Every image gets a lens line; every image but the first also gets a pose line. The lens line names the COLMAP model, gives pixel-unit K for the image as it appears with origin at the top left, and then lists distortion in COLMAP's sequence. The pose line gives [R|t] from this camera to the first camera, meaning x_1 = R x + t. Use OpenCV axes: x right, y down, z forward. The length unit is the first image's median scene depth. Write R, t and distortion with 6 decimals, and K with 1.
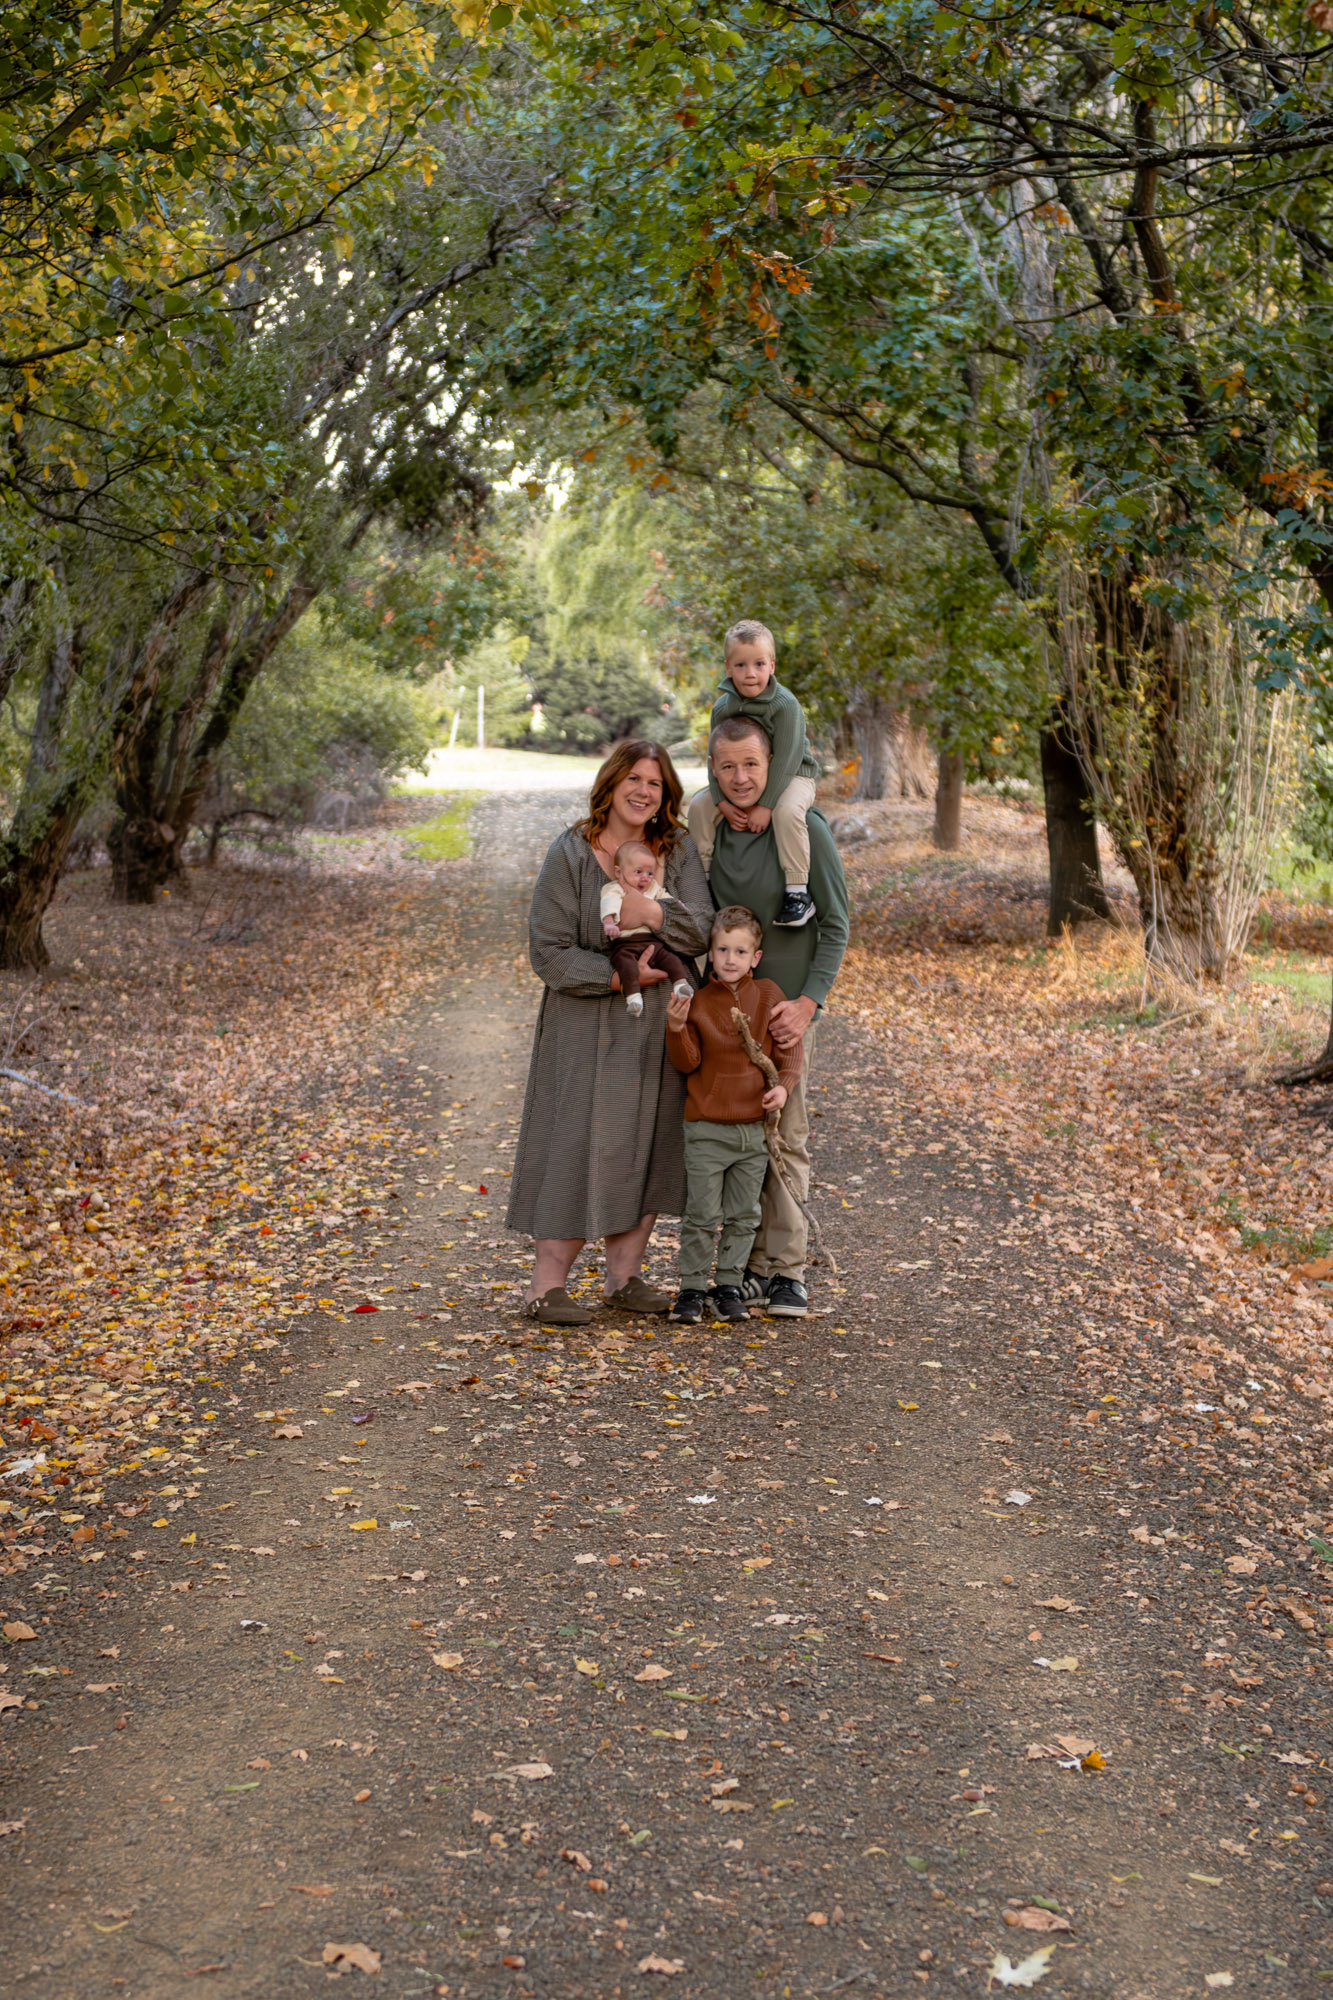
lens RADIAL K [[3860.9, 0, 666.5], [0, 3860.9, 1000.0], [0, 0, 1]] dist [-0.041021, -0.035703]
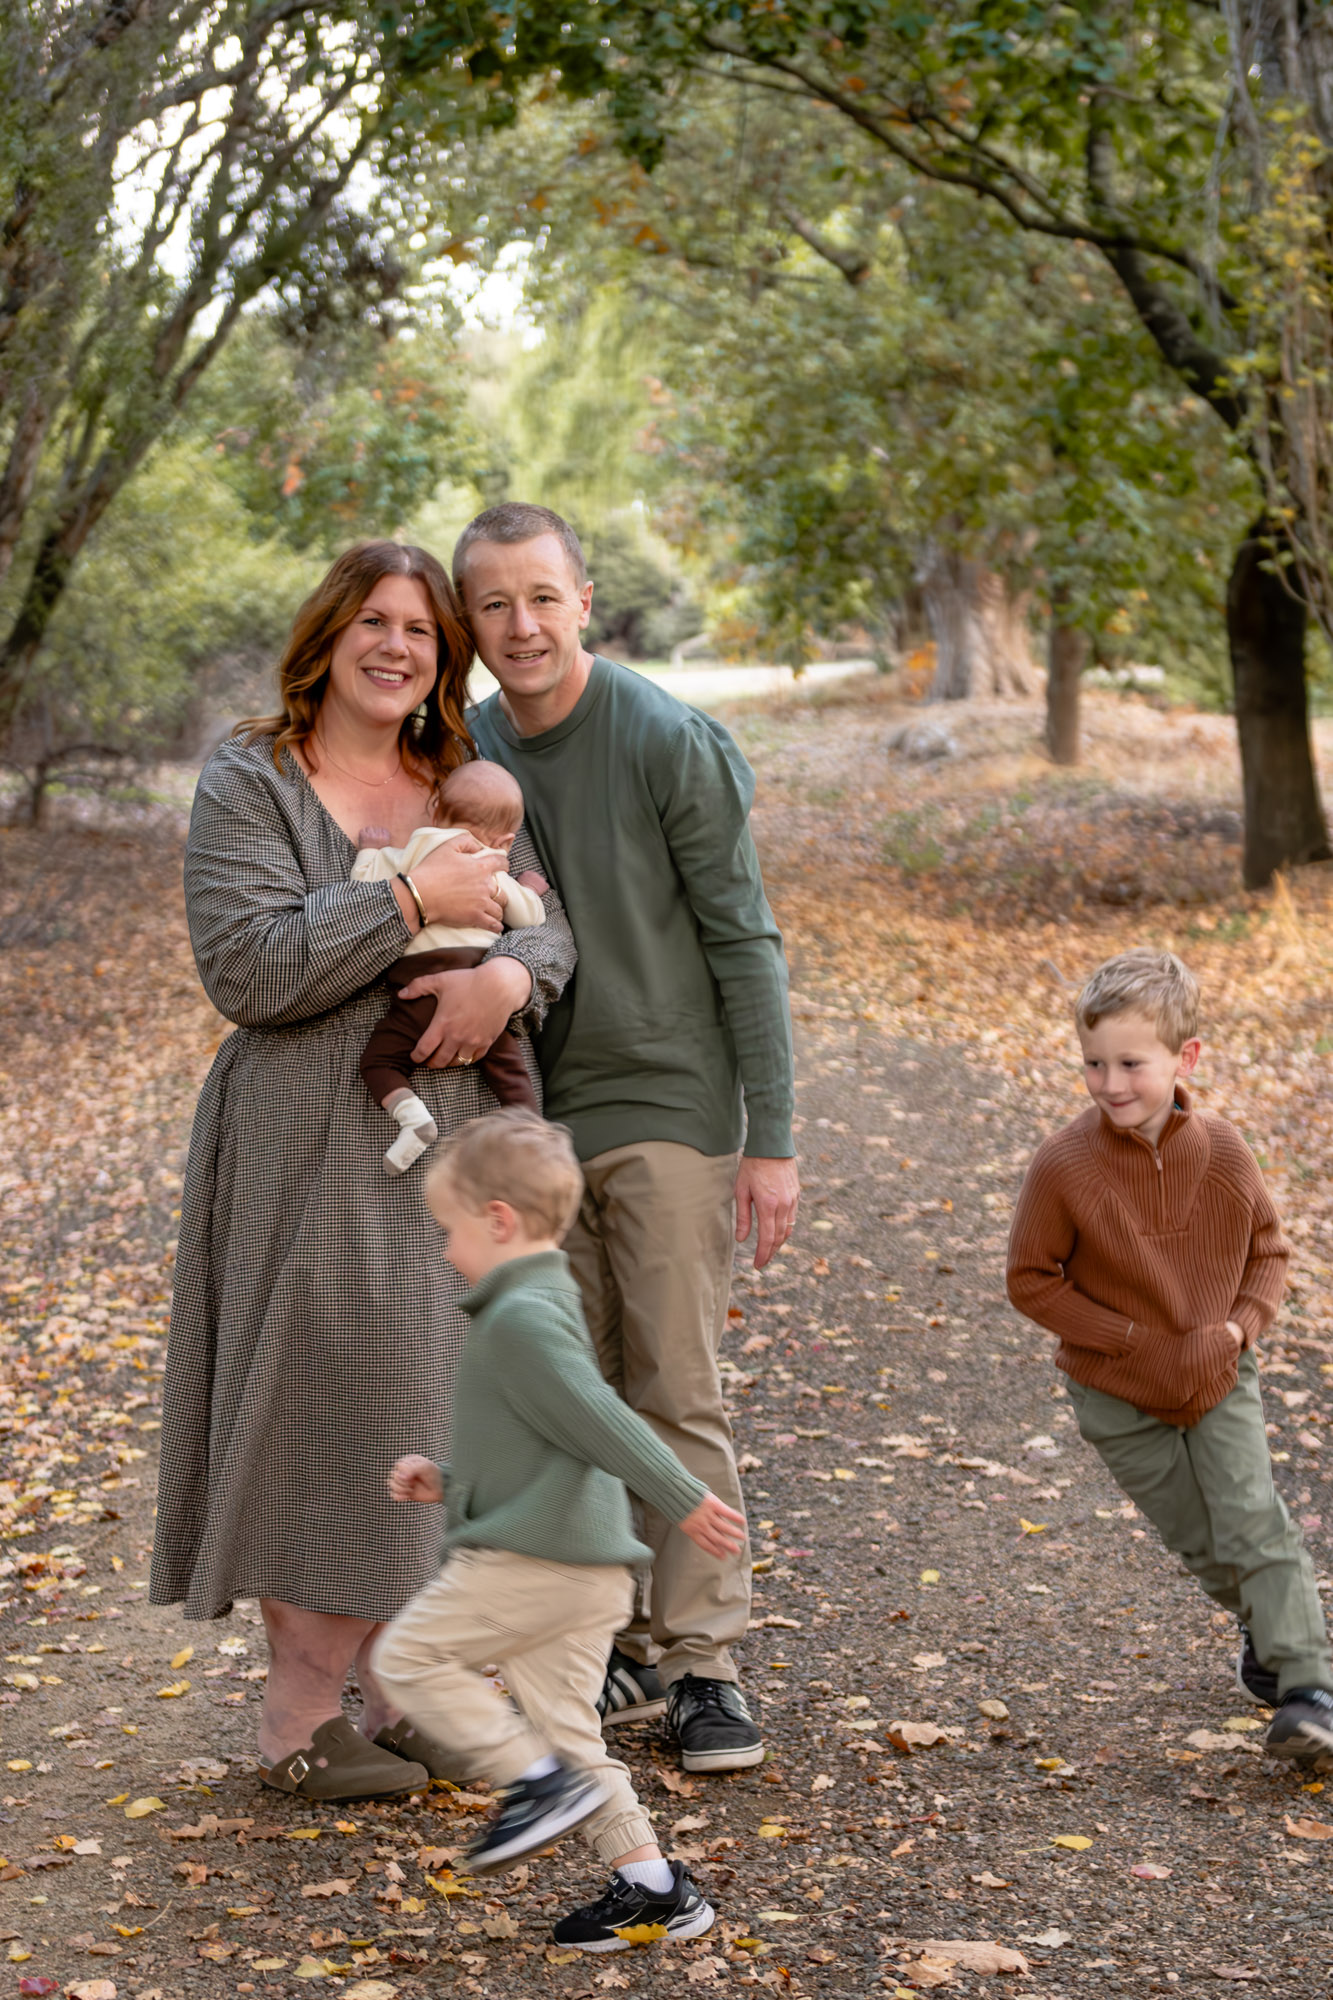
lens RADIAL K [[4605.5, 0, 666.5], [0, 4605.5, 1000.0], [0, 0, 1]] dist [0.259528, -0.315103]
pose [[0.999373, -0.034878, -0.006071, 0.003048], [0.034936, 0.999342, 0.009752, -0.008752], [0.005726, -0.009958, 0.999934, 0.193221]]
